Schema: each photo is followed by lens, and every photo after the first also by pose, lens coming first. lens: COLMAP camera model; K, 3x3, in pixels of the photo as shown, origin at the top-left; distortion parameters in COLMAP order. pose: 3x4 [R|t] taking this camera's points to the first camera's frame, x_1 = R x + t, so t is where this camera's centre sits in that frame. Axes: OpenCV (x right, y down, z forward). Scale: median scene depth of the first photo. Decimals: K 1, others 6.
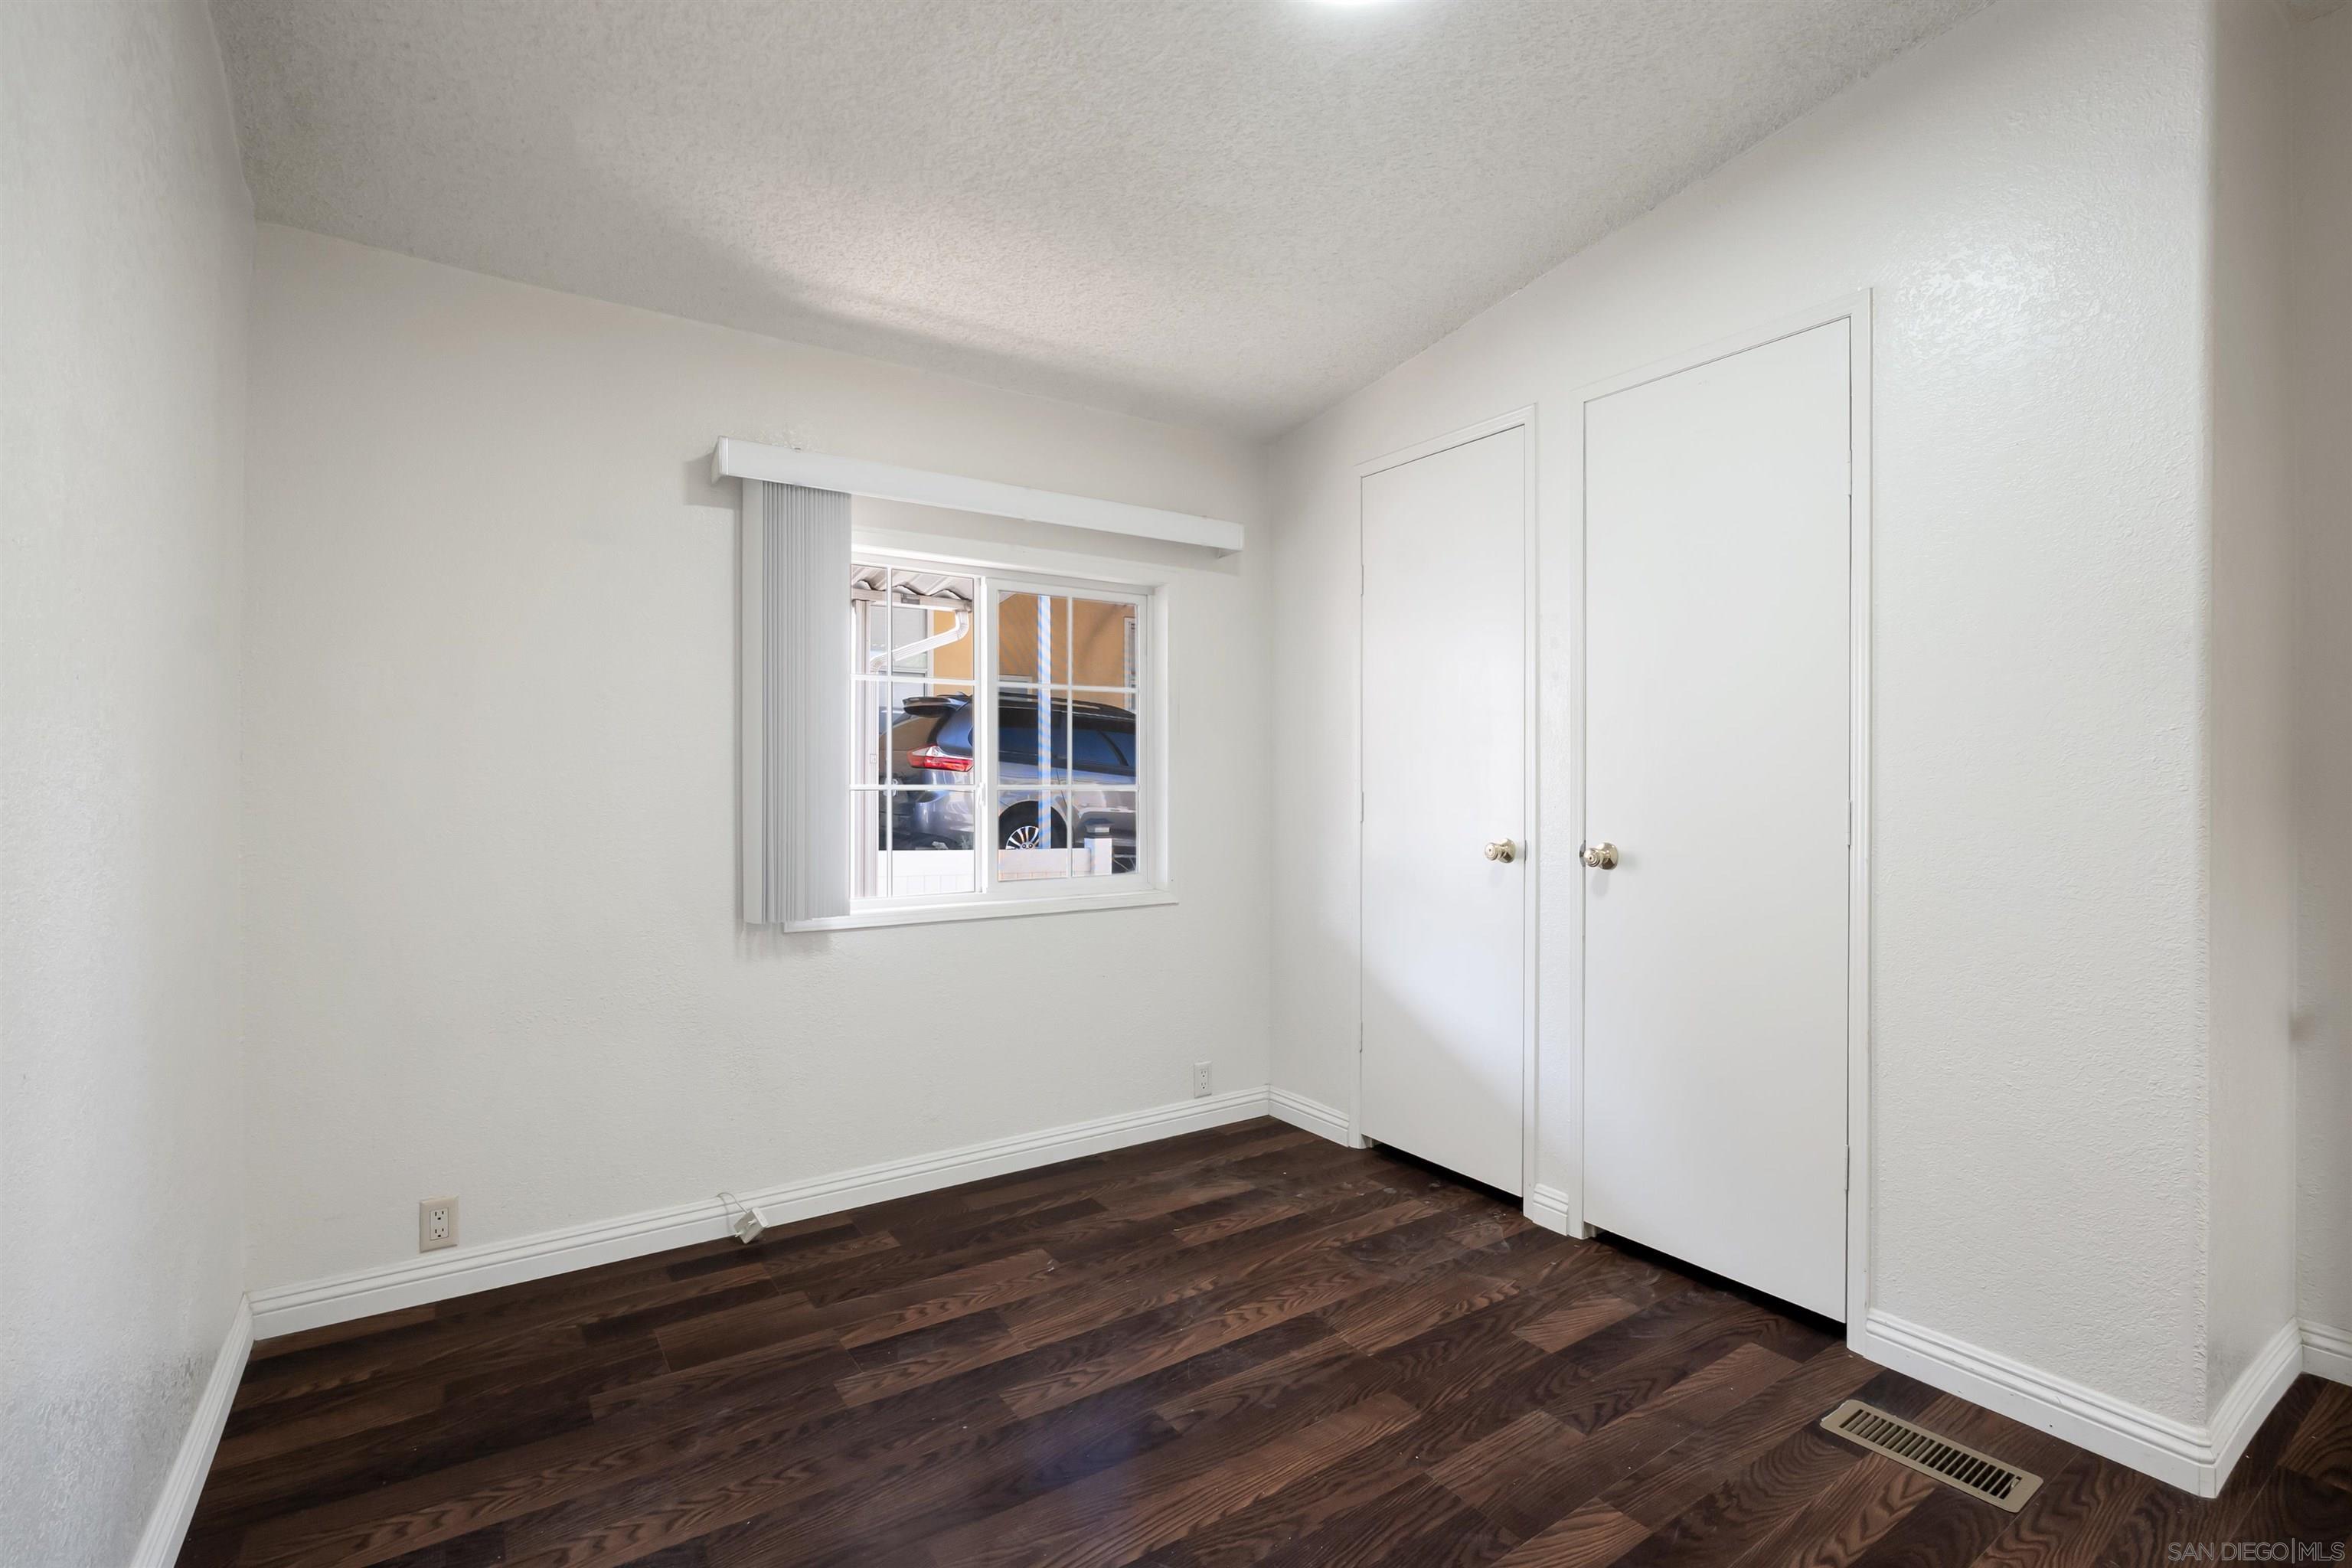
lens RADIAL K [[1069.6, 0, 1183.6], [0, 1069.6, 777.0], [0, 0, 1]] dist [-0.011192, 0.001585]
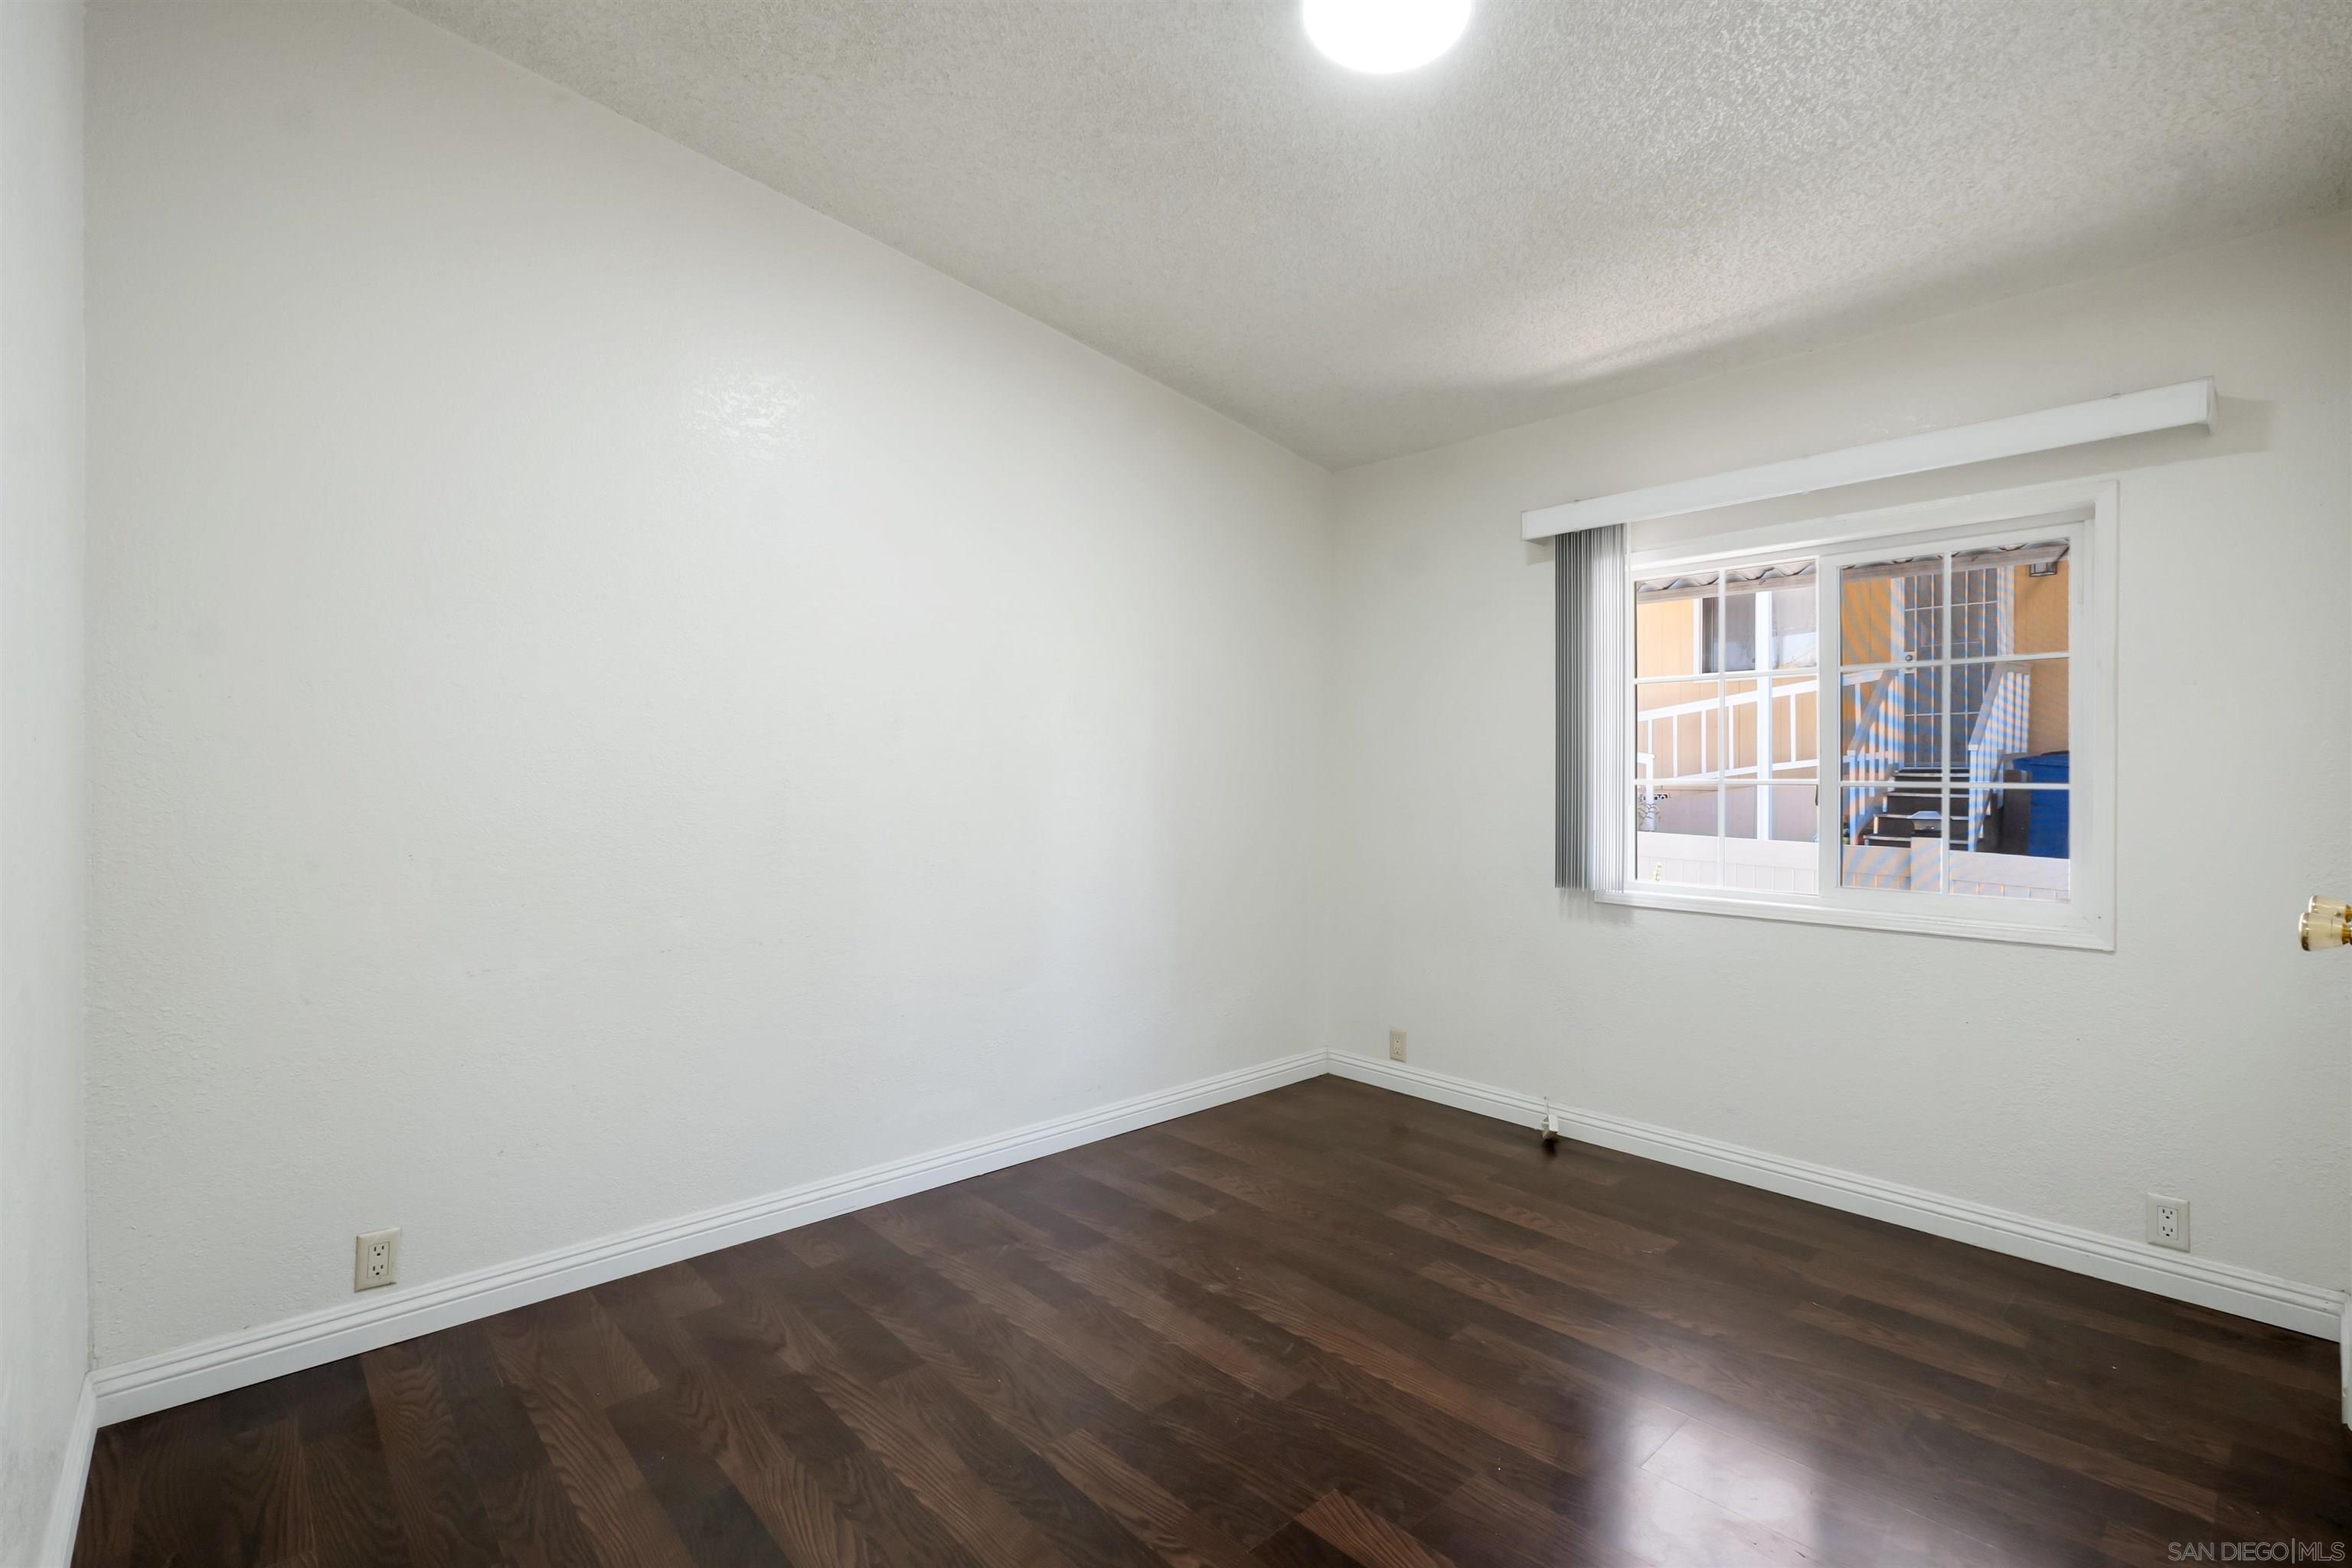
lens RADIAL K [[1069.6, 0, 1183.6], [0, 1069.6, 777.0], [0, 0, 1]] dist [-0.011192, 0.001585]
pose [[0.137043, 0.008056, -0.990532, 0.764244], [0.003899, 0.999955, 0.008672, -0.007030], [0.990557, -0.005050, 0.137005, 0.385188]]
